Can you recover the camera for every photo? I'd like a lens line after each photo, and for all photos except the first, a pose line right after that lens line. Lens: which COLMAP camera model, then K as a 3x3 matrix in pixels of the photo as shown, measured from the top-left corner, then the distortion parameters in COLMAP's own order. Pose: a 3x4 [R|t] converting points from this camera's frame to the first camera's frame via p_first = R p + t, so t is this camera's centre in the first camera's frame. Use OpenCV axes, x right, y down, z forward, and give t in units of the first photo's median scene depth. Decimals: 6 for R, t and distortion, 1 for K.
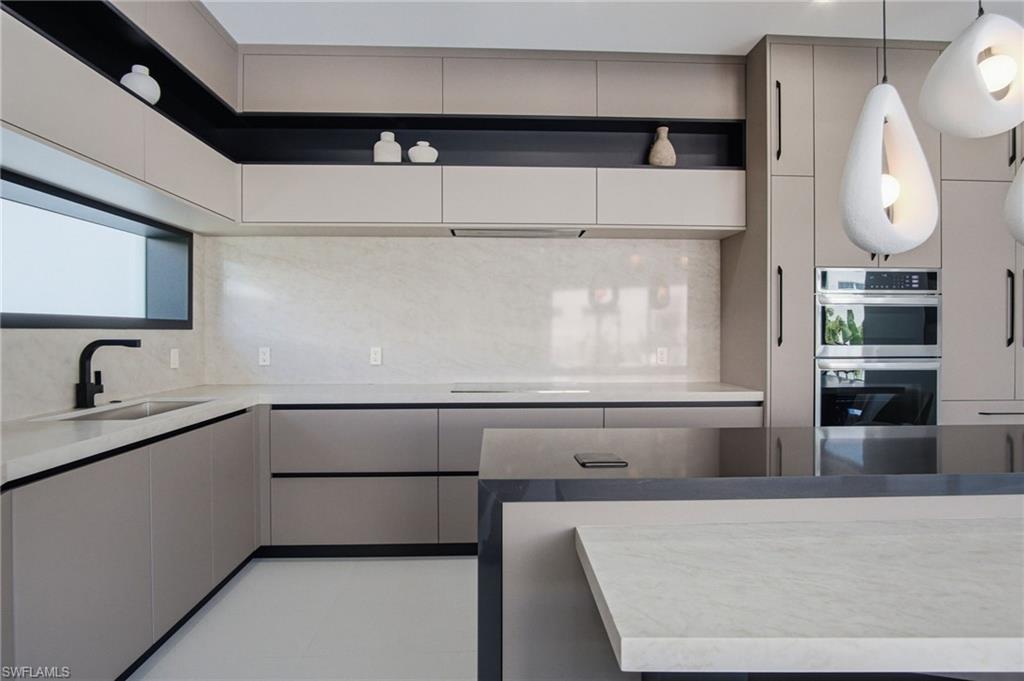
lens RADIAL K [[568.0, 0, 515.9], [0, 568.0, 333.3], [0, 0, 1]] dist [-0.034095, 0.010048]
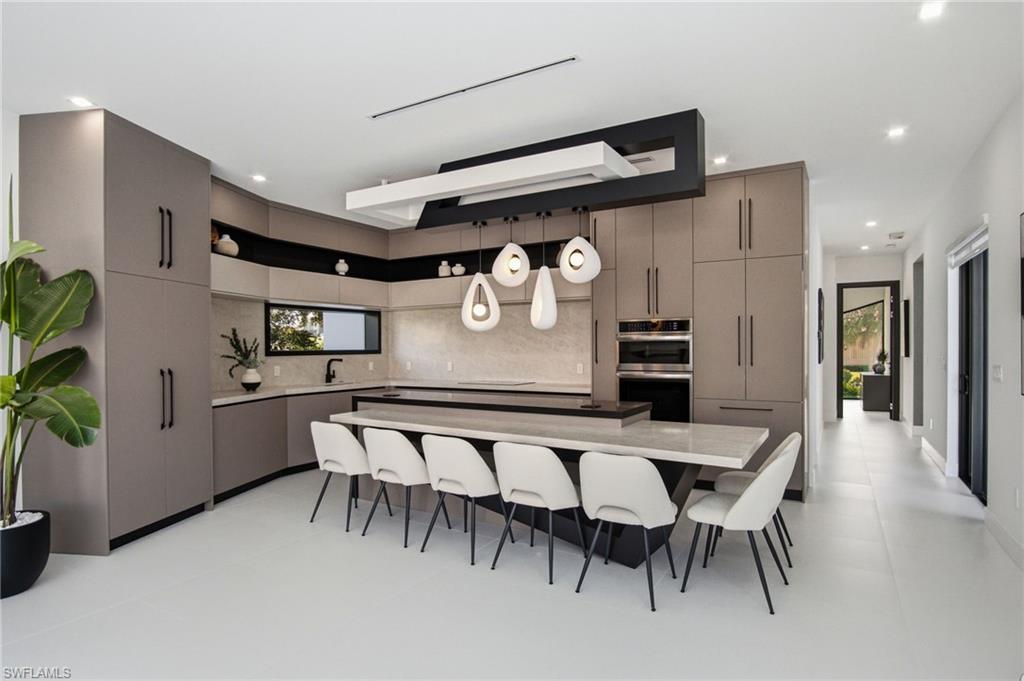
lens RADIAL K [[583.6, 0, 507.1], [0, 583.6, 349.4], [0, 0, 1]] dist [-0.019052, 0.000634]
pose [[0.829406, -0.003436, -0.558635, 1.248605], [0.006369, 0.999974, 0.003305, -0.030914], [0.558610, -0.006299, 0.829407, -0.723917]]
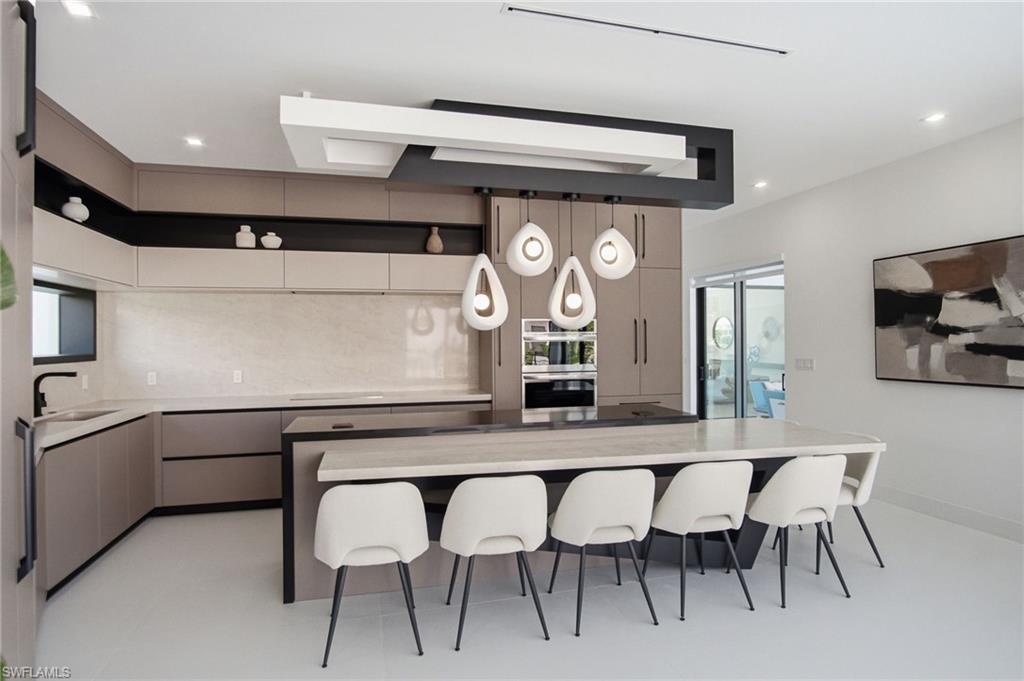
lens RADIAL K [[568.6, 0, 528.5], [0, 568.6, 334.7], [0, 0, 1]] dist [-0.031760, 0.002051]
pose [[0.973494, -0.005916, 0.228634, 0.161711], [0.008648, 0.999903, -0.010948, -0.049818], [-0.228547, 0.012635, 0.973451, -0.629461]]
